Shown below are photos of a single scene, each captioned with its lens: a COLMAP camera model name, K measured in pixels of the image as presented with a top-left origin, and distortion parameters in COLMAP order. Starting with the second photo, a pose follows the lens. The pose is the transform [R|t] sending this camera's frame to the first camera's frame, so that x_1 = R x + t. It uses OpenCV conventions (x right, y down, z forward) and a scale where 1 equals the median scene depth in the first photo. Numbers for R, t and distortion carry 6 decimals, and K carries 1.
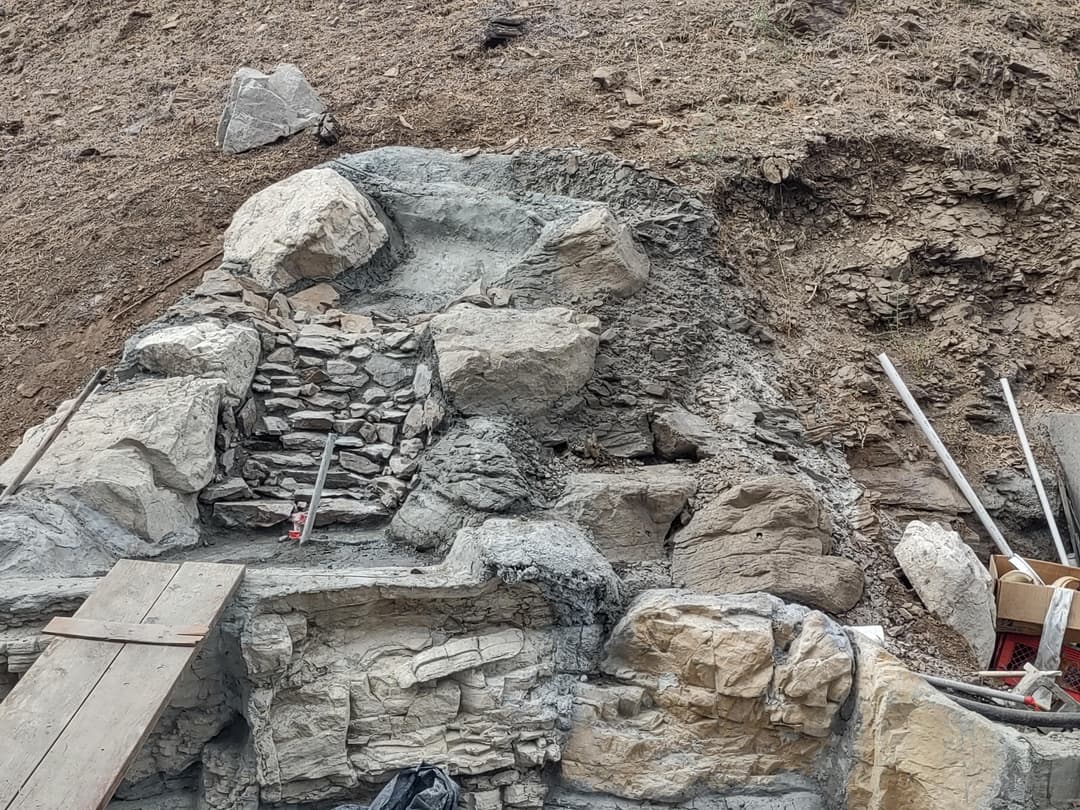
lens RADIAL K [[1404.9, 0, 540.0], [0, 1404.9, 405.0], [0, 0, 1]] dist [0.104478, -0.005955]
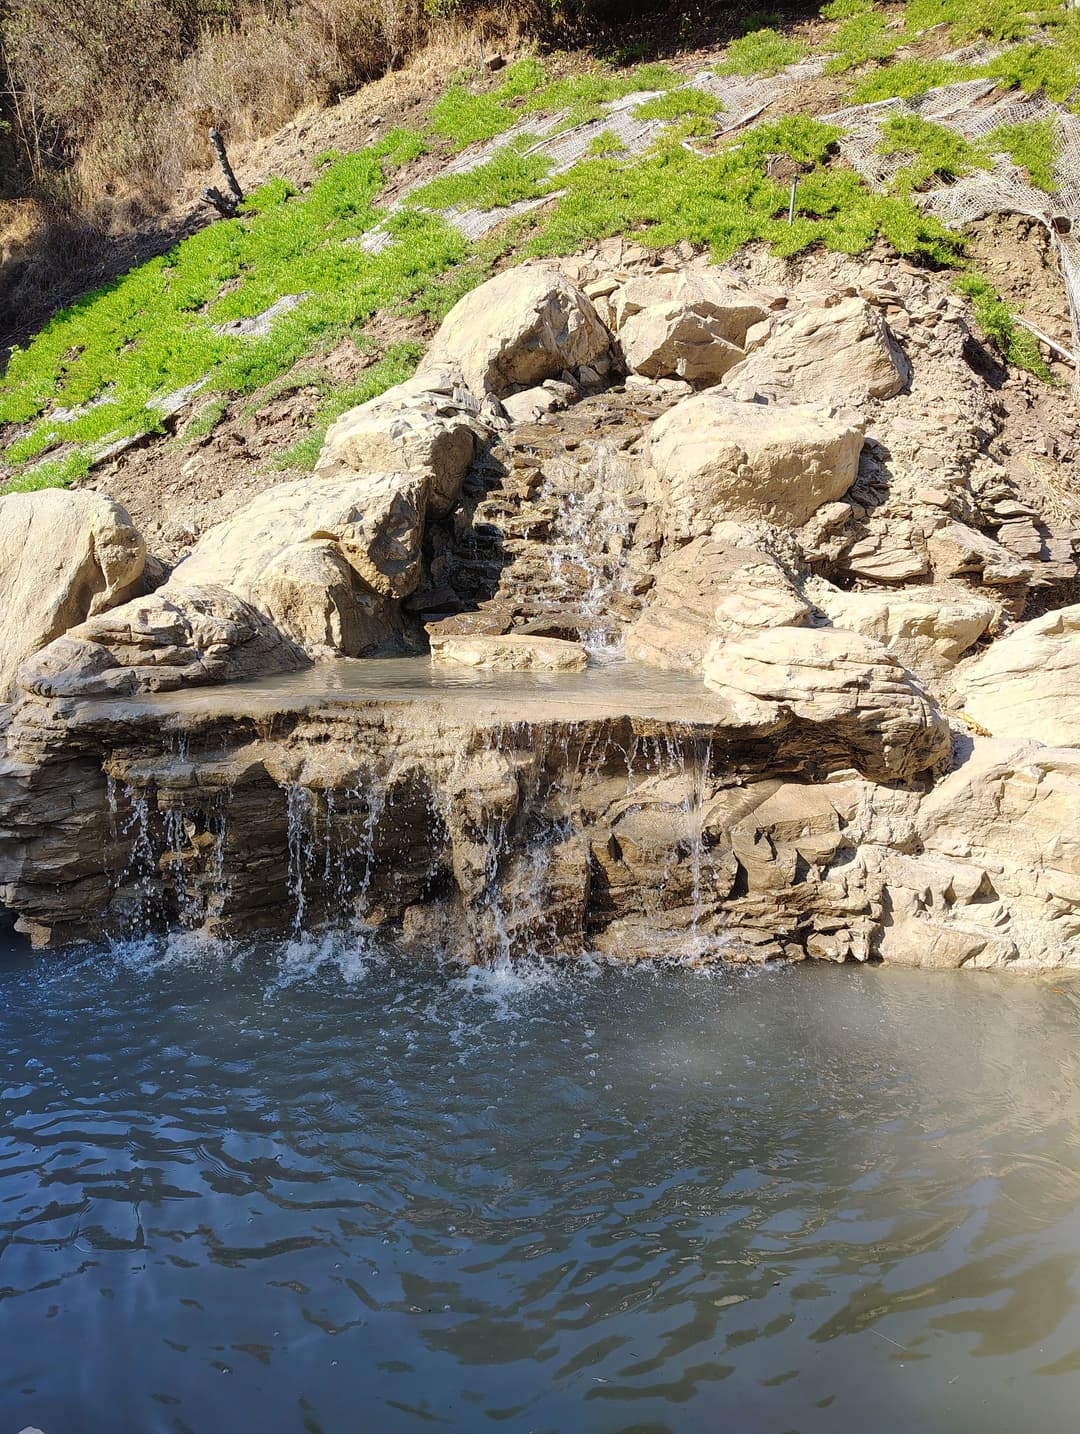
lens RADIAL K [[1013.9, 0, 538.8], [0, 1013.9, 705.6], [0, 0, 1]] dist [0.050275, -0.065630]
pose [[0.993038, 0.037632, -0.111620, -0.093601], [-0.023909, 0.992263, 0.121832, 0.050914], [0.115341, -0.118315, 0.986255, 0.418881]]
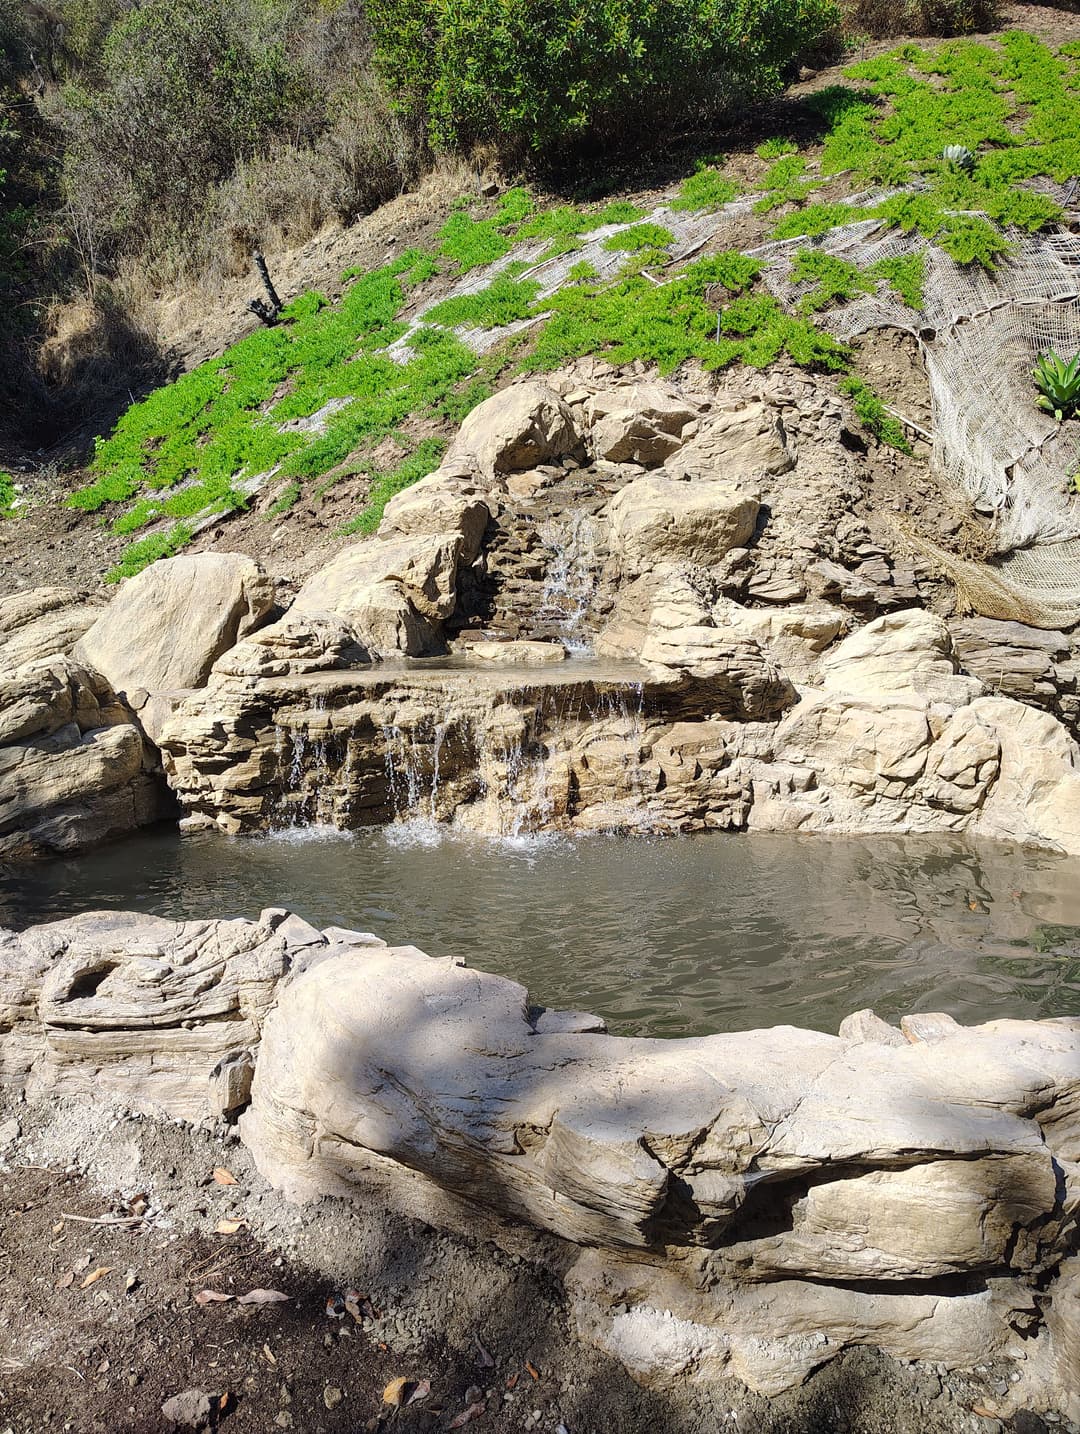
lens RADIAL K [[1013.9, 0, 538.8], [0, 1013.9, 705.6], [0, 0, 1]] dist [0.050275, -0.065630]
pose [[0.993214, 0.007261, -0.116077, -0.053431], [0.000996, 0.997481, 0.070921, 0.077549], [0.116300, -0.070556, 0.990705, 0.106519]]
